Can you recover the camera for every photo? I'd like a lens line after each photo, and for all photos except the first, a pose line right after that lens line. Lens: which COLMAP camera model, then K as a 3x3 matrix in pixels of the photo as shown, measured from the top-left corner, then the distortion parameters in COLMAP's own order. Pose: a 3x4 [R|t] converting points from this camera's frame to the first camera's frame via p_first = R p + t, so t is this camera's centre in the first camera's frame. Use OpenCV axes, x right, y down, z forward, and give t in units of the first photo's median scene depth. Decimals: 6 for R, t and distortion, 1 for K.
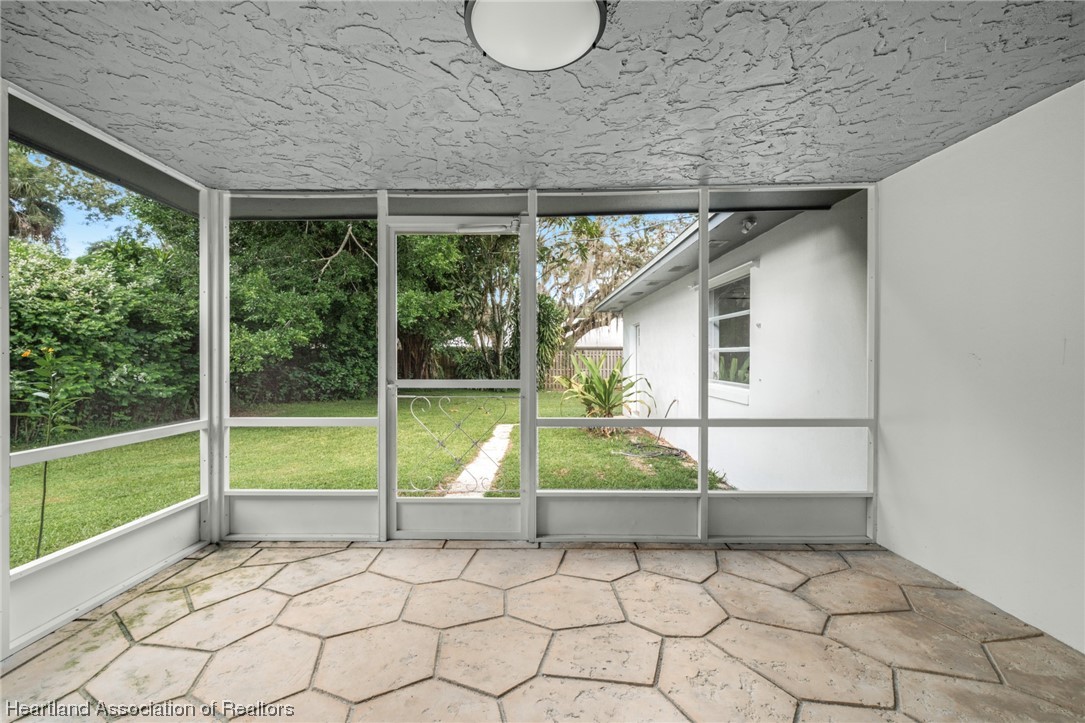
lens RADIAL K [[438.4, 0, 531.1], [0, 438.4, 355.5], [0, 0, 1]] dist [-0.000470, -0.000197]
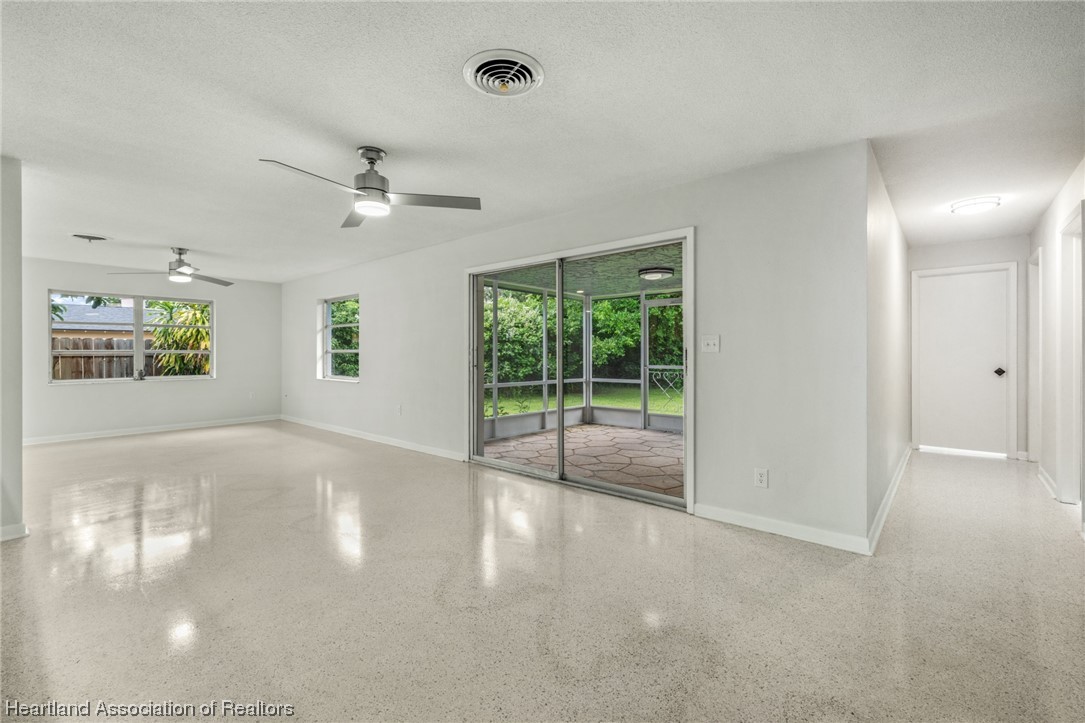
lens RADIAL K [[464.7, 0, 544.4], [0, 464.7, 352.5], [0, 0, 1]] dist [-0.000167, 0.000034]
pose [[0.766640, -0.004012, -0.642064, 0.947880], [0.003573, 0.999992, -0.001982, -0.013249], [0.642067, -0.000774, 0.766648, -1.415277]]
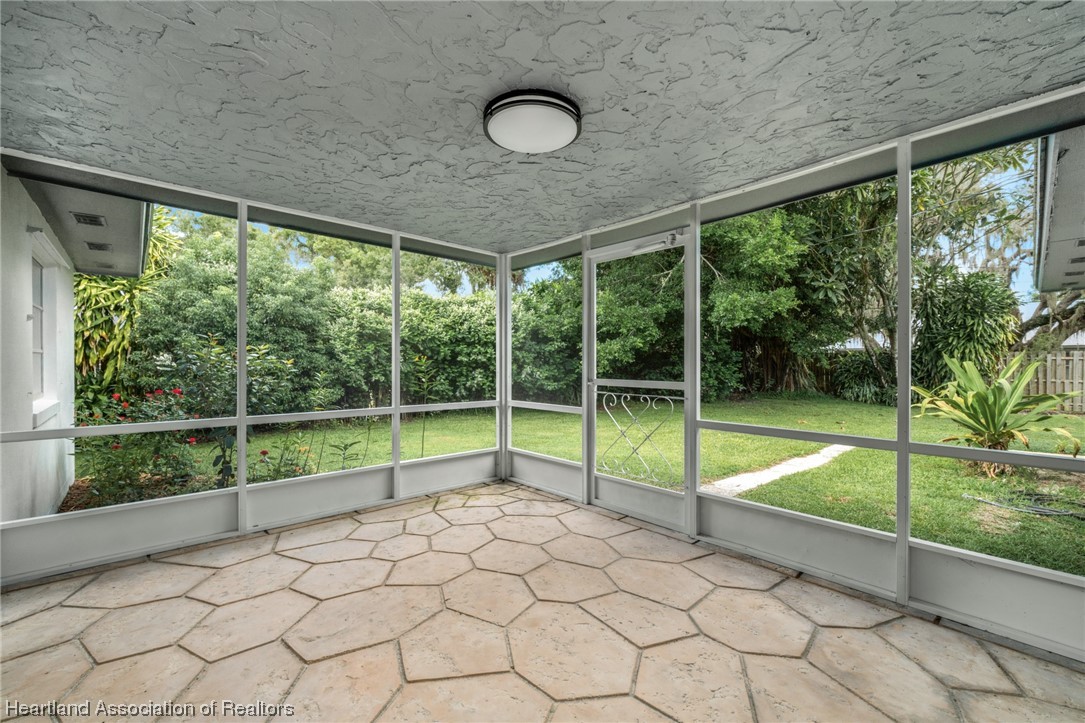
lens RADIAL K [[446.0, 0, 539.0], [0, 446.0, 356.8], [0, 0, 1]] dist [-0.000361, 0.000162]
pose [[0.682099, -0.007019, -0.731227, 0.528402], [0.001687, 0.999966, -0.008026, 0.002893], [0.731258, 0.004241, 0.682088, 0.008009]]
